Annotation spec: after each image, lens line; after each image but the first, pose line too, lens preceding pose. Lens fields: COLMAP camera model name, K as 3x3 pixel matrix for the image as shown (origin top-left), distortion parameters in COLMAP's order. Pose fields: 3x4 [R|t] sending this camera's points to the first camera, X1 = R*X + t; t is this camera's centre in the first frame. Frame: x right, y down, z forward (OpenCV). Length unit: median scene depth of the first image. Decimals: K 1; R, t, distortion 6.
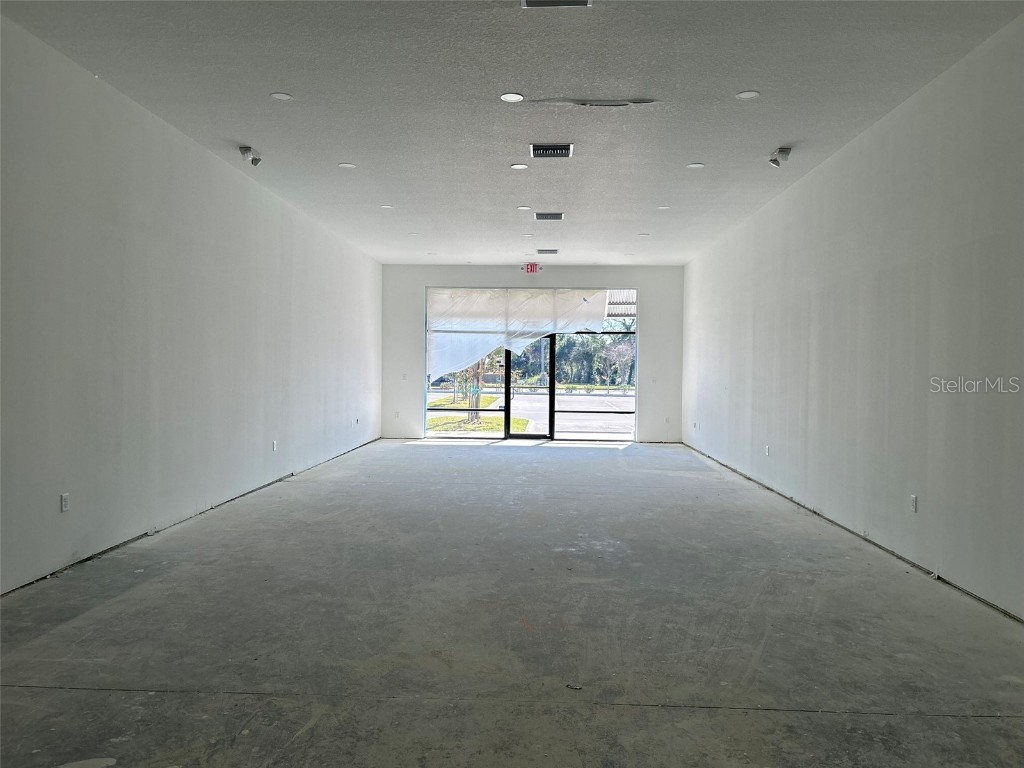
lens RADIAL K [[796.0, 0, 512.0], [0, 796.0, 384.0], [0, 0, 1]] dist [0.057308, -0.049422]
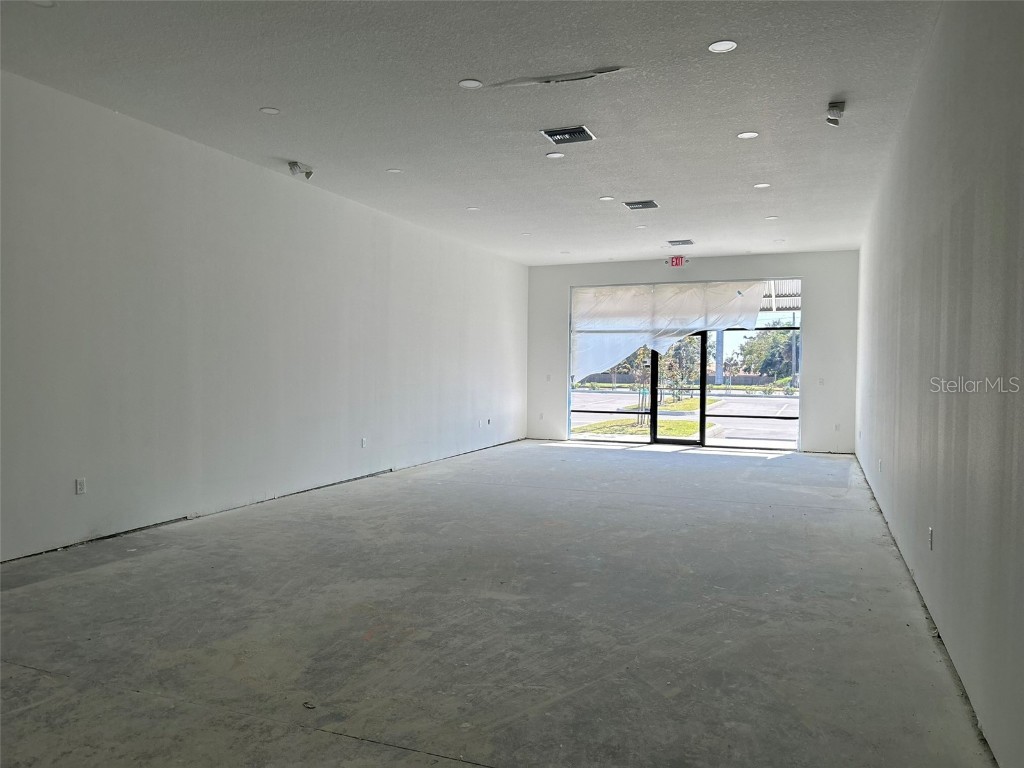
lens RADIAL K [[796.0, 0, 512.0], [0, 796.0, 384.0], [0, 0, 1]] dist [0.057308, -0.049422]
pose [[0.936507, 0.001603, -0.350645, 0.294378], [-0.002569, 0.999994, -0.002290, 0.001572], [0.350640, 0.003046, 0.936505, 0.094606]]
